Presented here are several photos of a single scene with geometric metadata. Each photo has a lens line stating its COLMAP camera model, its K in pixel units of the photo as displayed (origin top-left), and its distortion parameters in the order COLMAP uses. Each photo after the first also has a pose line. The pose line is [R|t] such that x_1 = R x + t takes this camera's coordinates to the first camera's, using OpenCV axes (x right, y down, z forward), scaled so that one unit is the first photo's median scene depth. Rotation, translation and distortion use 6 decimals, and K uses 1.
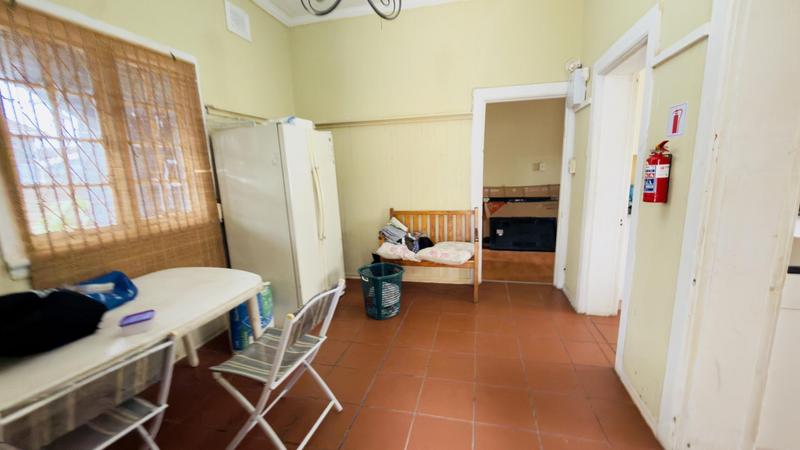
lens RADIAL K [[308.9, 0, 400.9], [0, 308.9, 227.5], [0, 0, 1]] dist [0.000270, 0.000326]
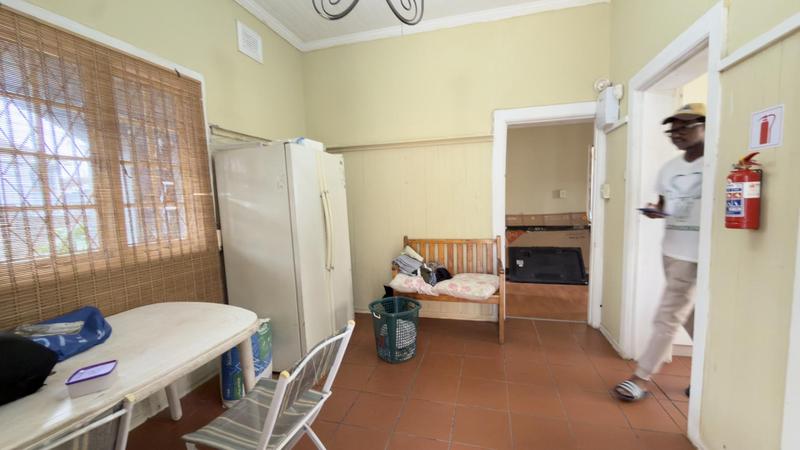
lens RADIAL K [[308.9, 0, 401.1], [0, 308.9, 228.9], [0, 0, 1]] dist [0.000270, 0.000326]
pose [[0.999582, 0.004105, -0.028605, -0.026472], [-0.006656, 0.995949, -0.089678, -0.001996], [0.028121, 0.089831, 0.995560, 0.114191]]
